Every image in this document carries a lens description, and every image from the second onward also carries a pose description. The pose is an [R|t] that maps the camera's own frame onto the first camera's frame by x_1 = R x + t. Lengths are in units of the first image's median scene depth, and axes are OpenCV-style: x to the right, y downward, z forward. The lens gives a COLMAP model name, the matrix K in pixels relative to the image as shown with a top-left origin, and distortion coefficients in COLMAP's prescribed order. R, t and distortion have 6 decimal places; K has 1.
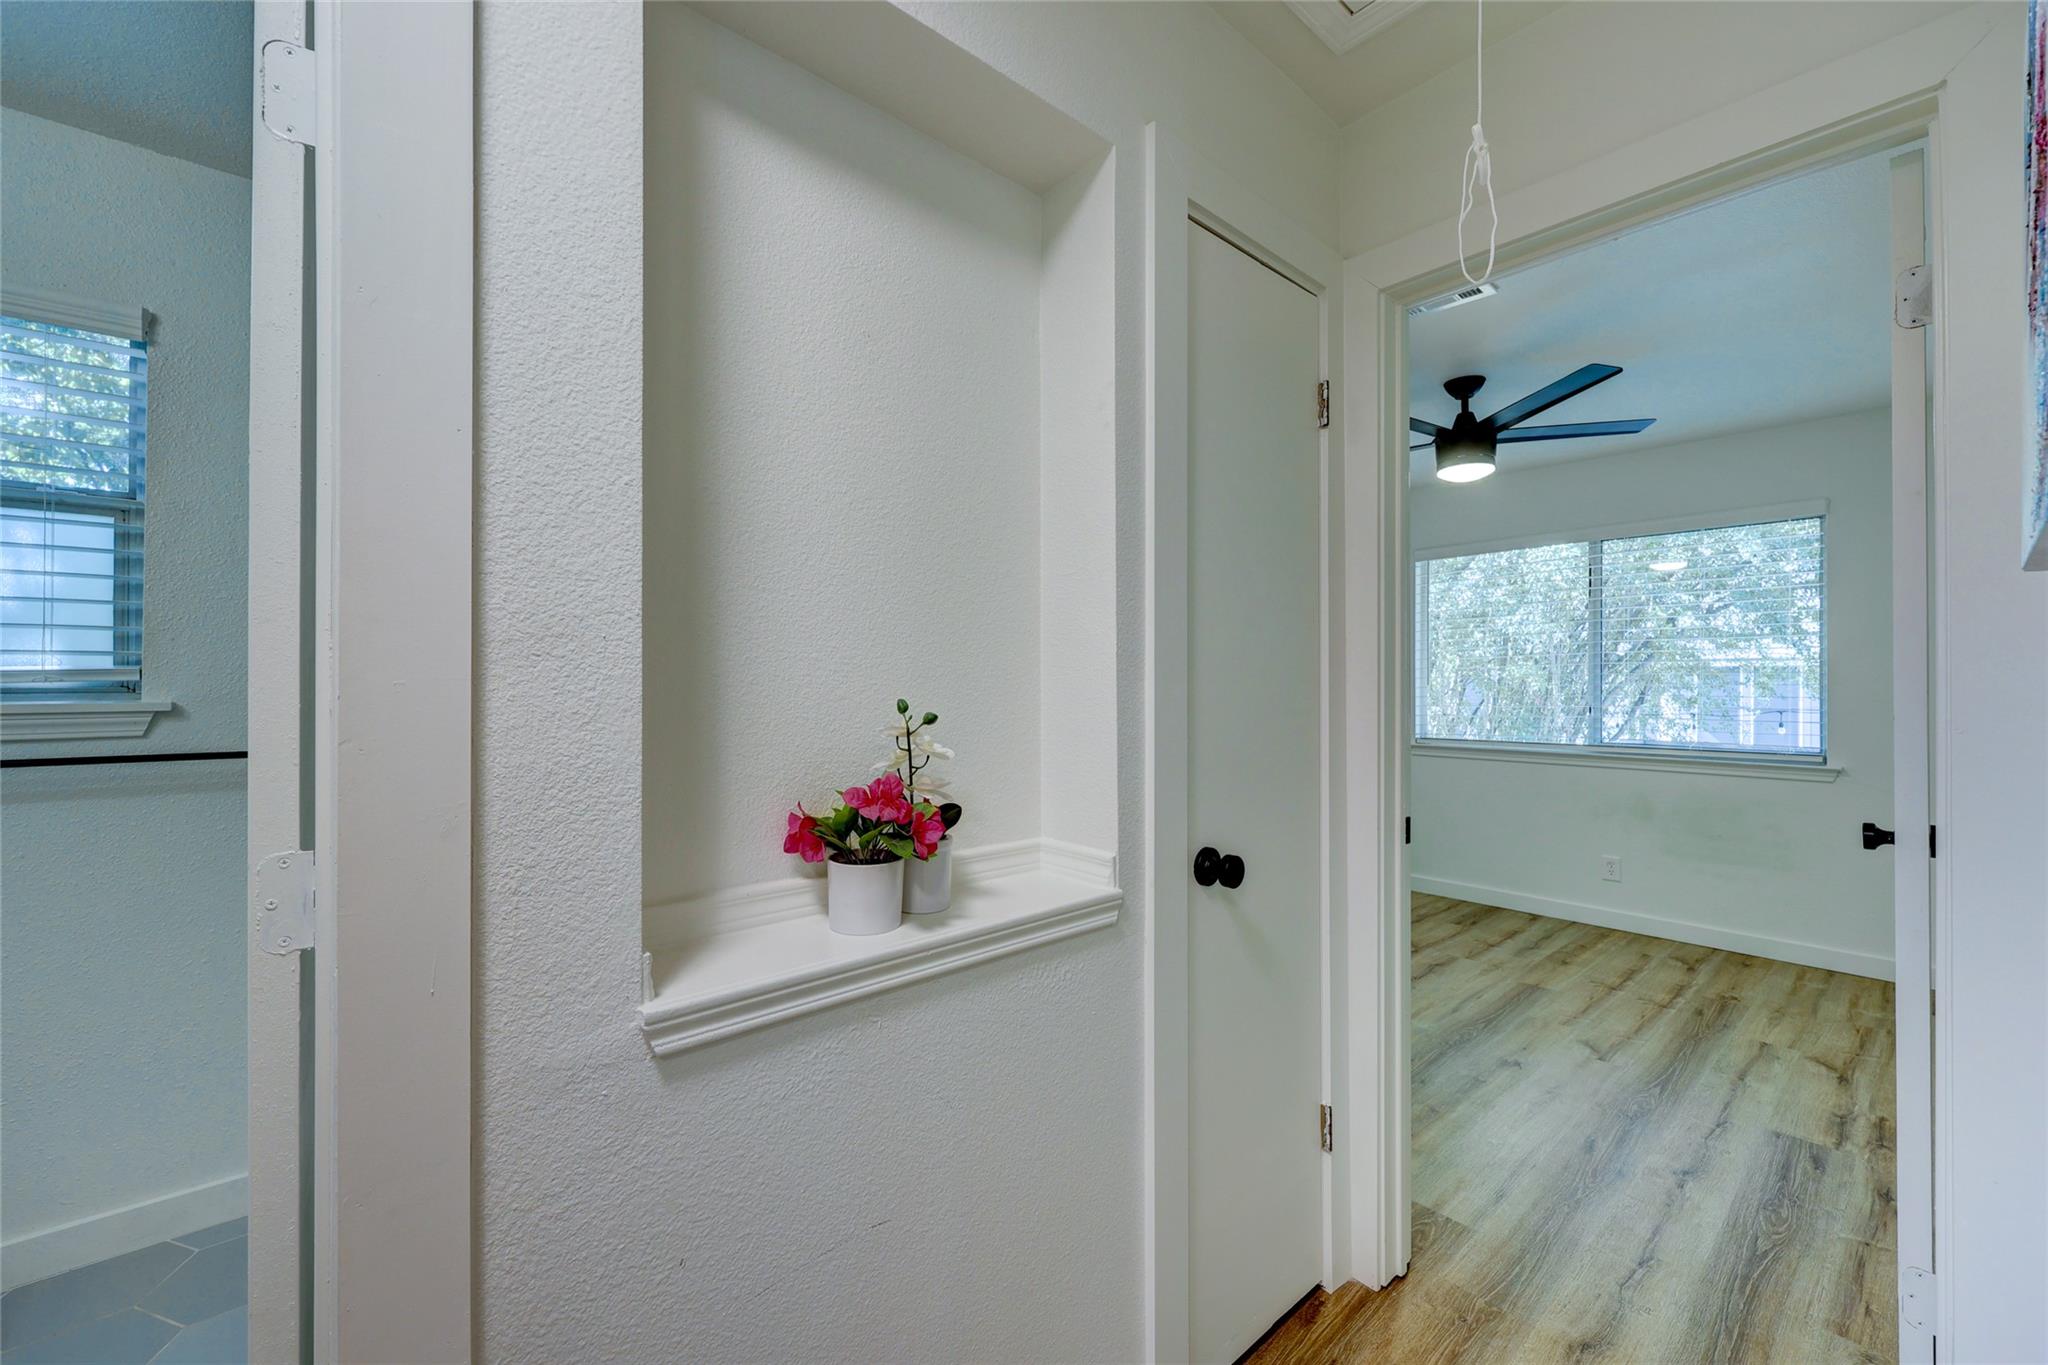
lens RADIAL K [[805.6, 0, 1027.5], [0, 805.6, 682.3], [0, 0, 1]] dist [-0.004572, 0.000539]
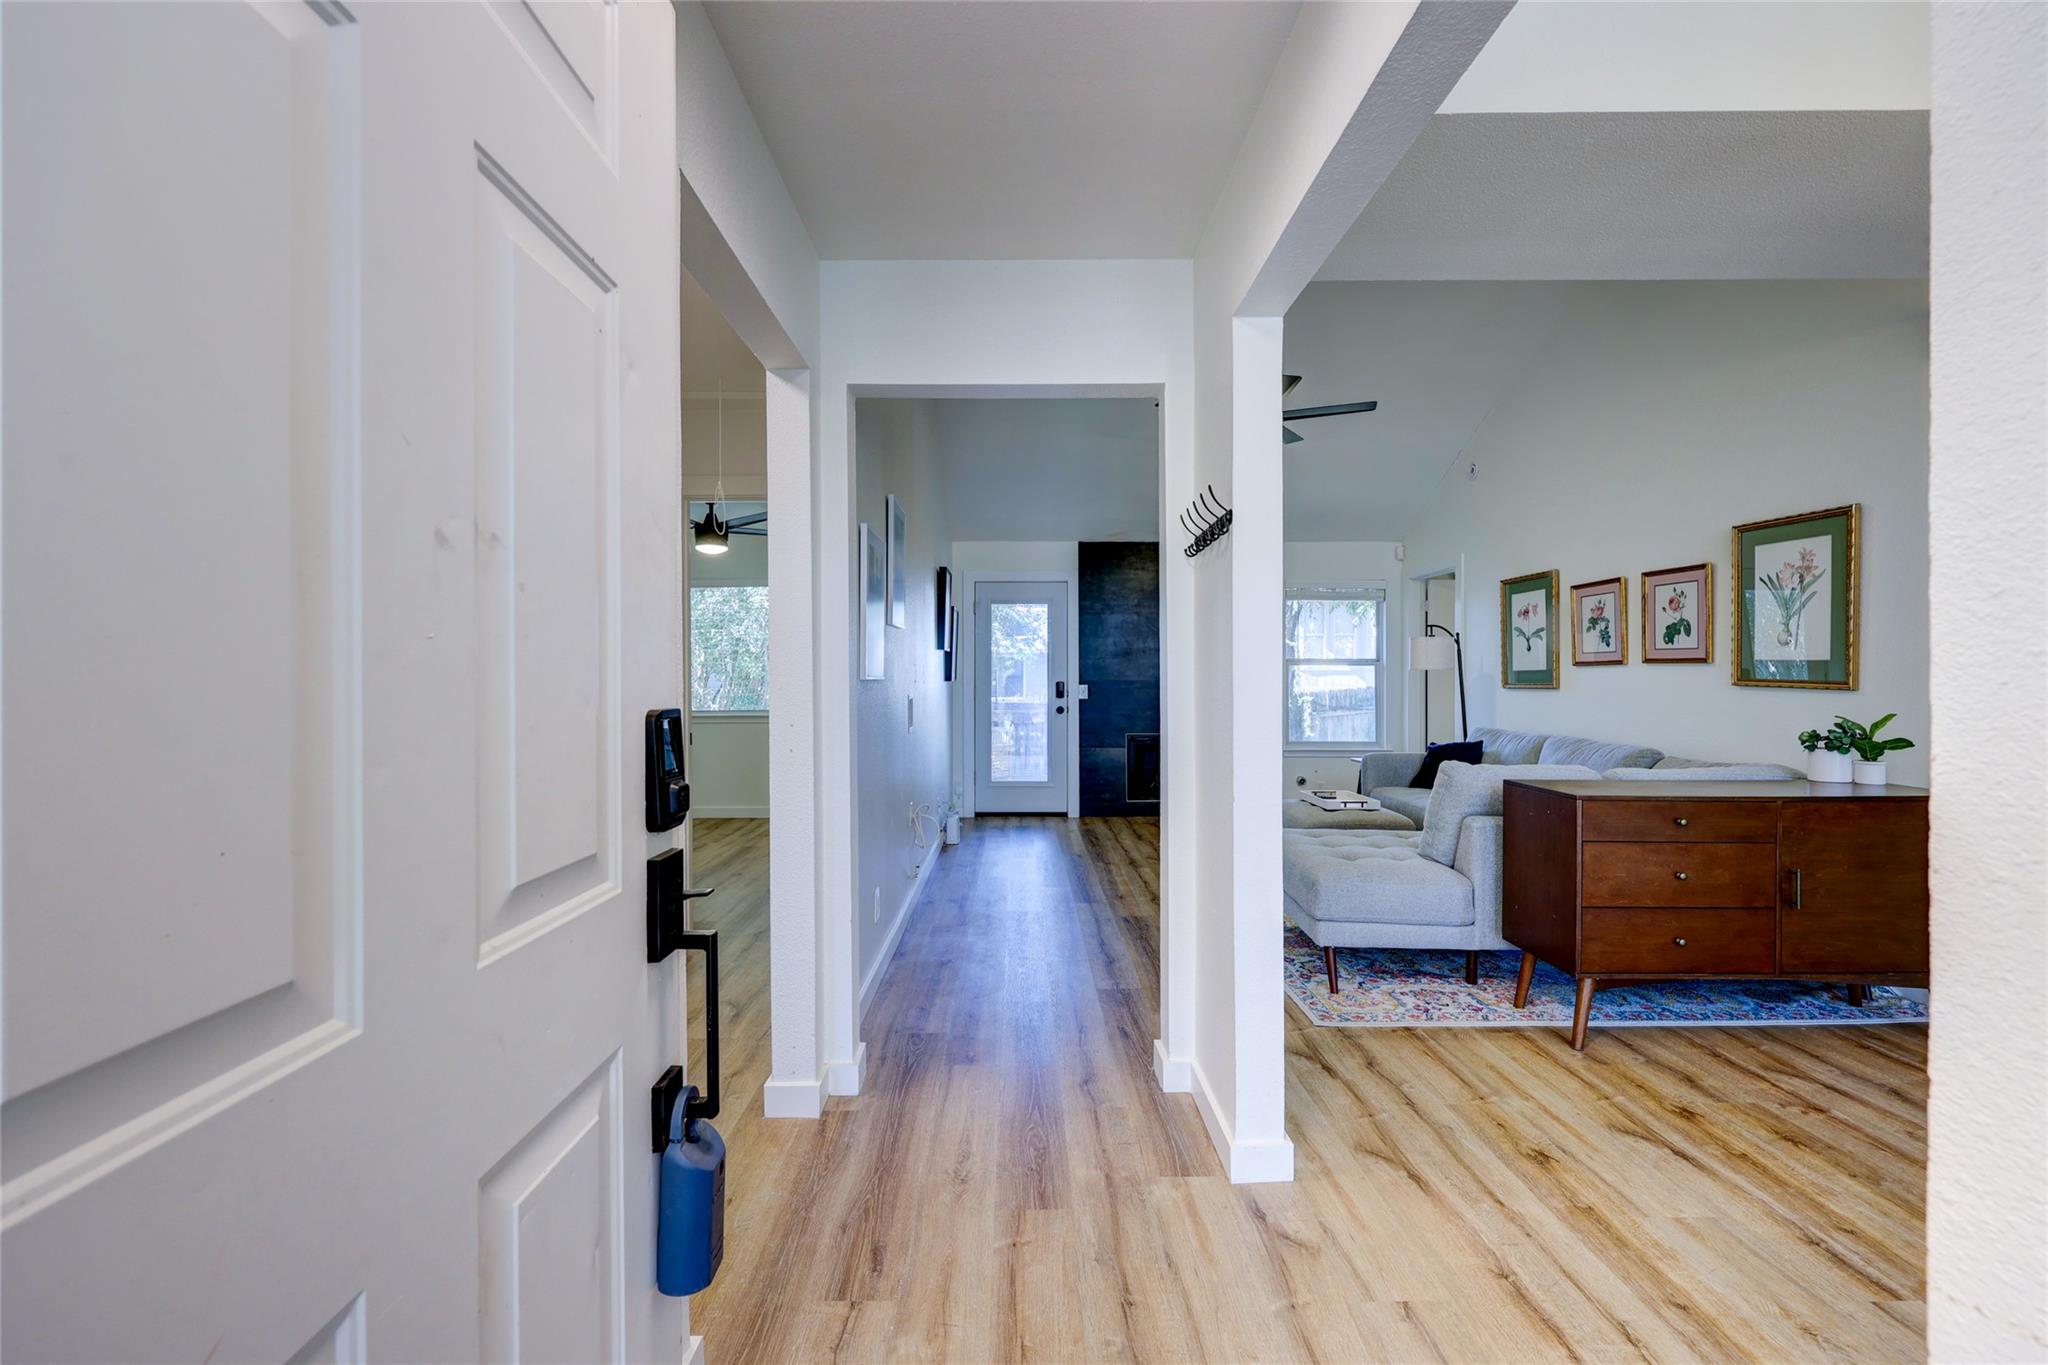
lens RADIAL K [[805.6, 0, 1024.6], [0, 805.6, 684.3], [0, 0, 1]] dist [-0.004572, 0.000539]
pose [[0.642026, -0.010186, 0.766615, -0.543093], [-0.003743, 0.999858, 0.016419, -0.008248], [-0.766673, -0.013411, 0.641897, -0.968614]]
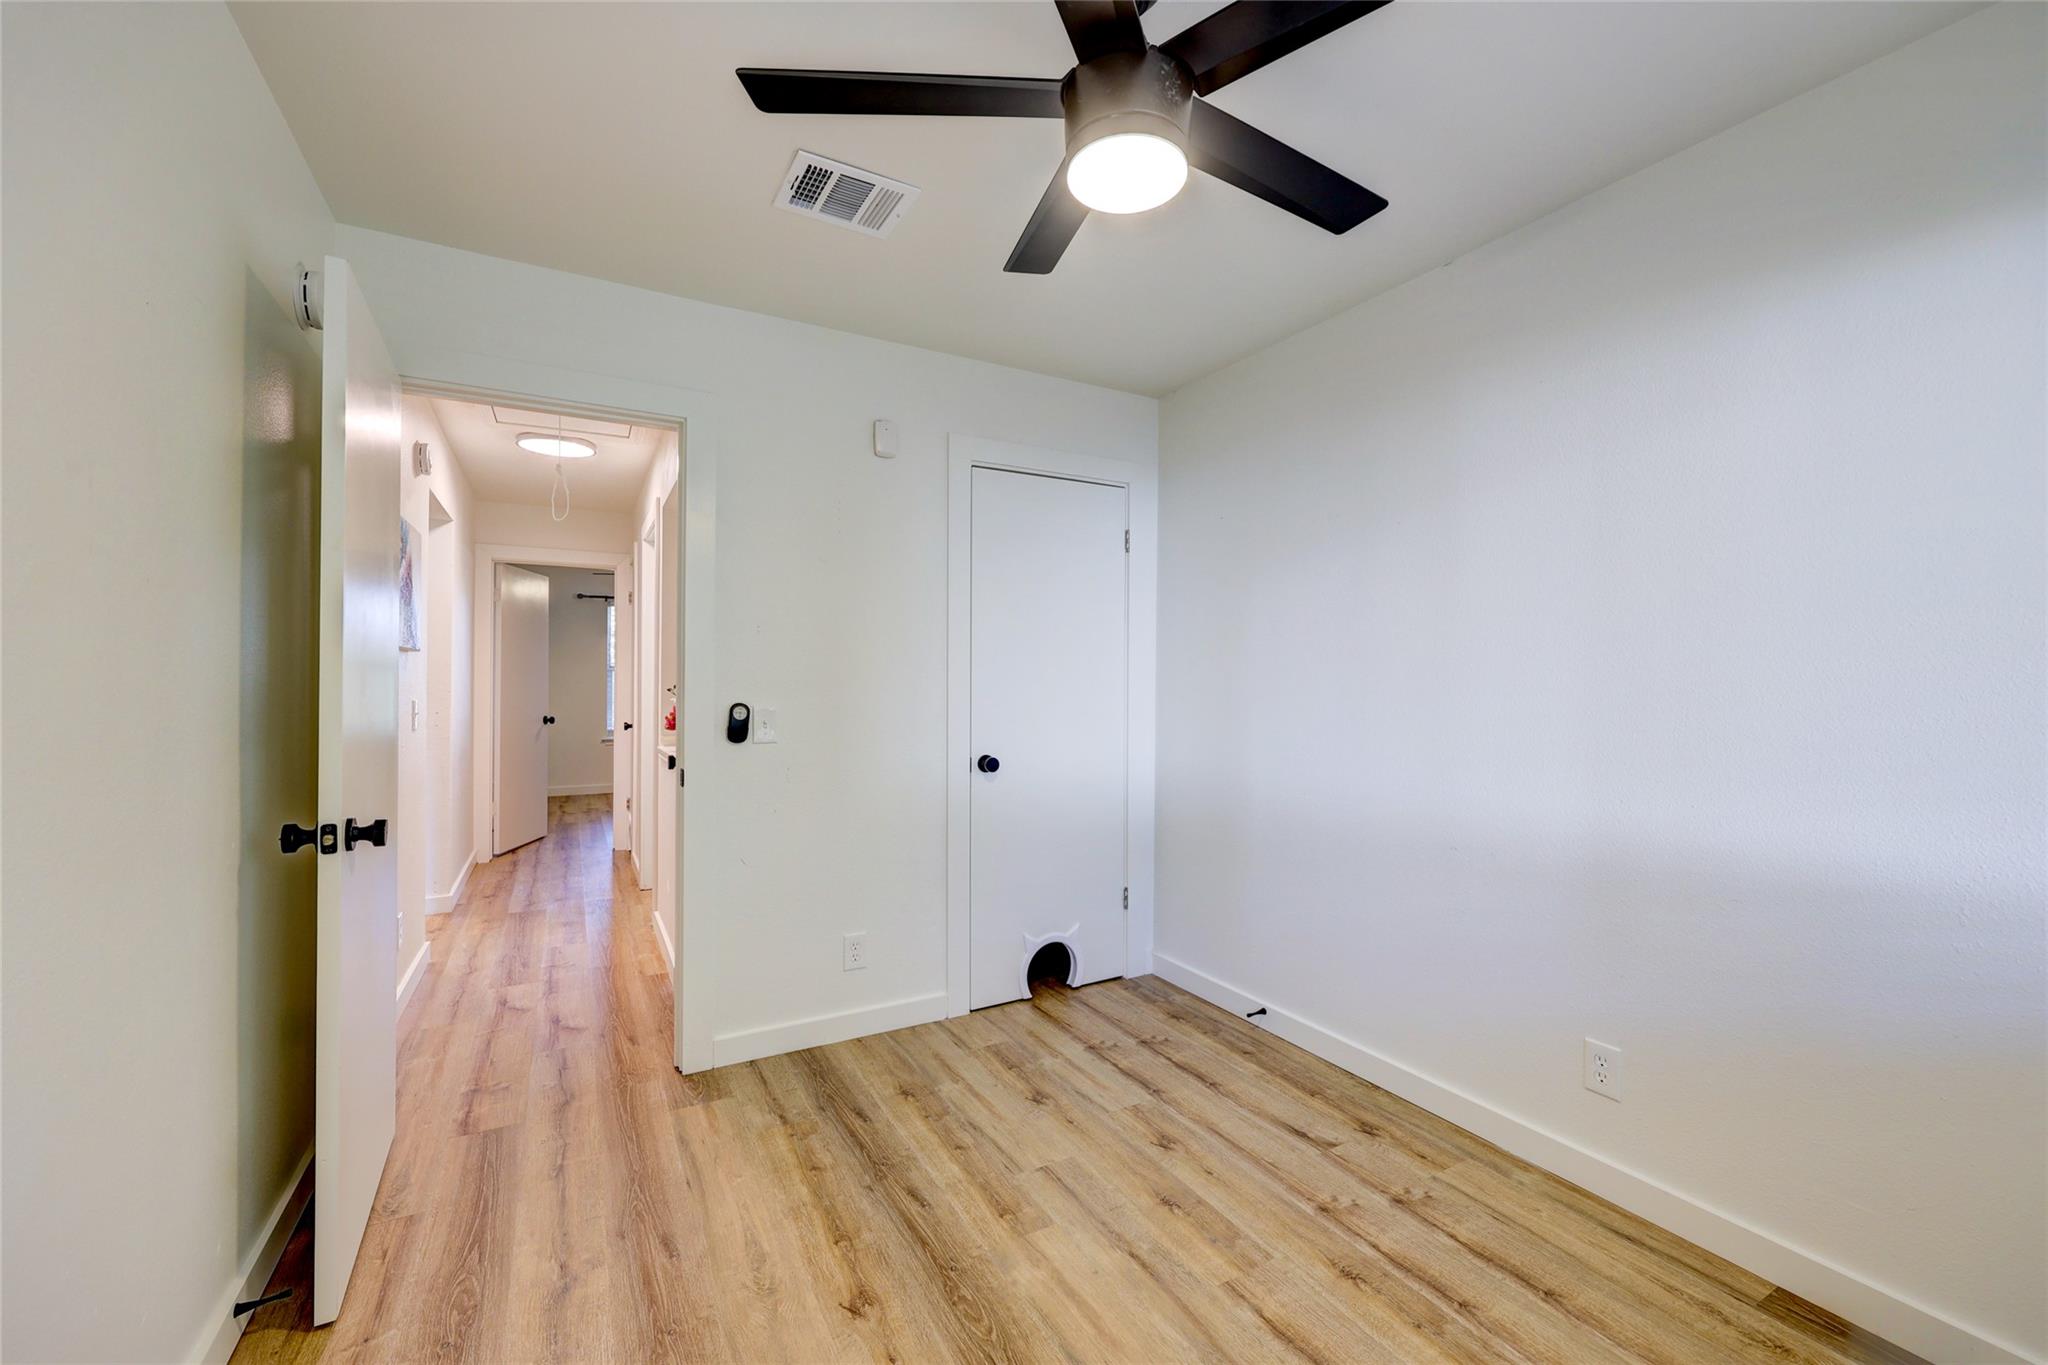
lens RADIAL K [[805.6, 0, 1021.9], [0, 805.6, 676.9], [0, 0, 1]] dist [-0.004572, 0.000539]
pose [[-0.194165, -0.009474, -0.980923, 1.549563], [0.001415, 0.999950, -0.009938, 0.011857], [0.980968, -0.003317, -0.194142, 1.632802]]
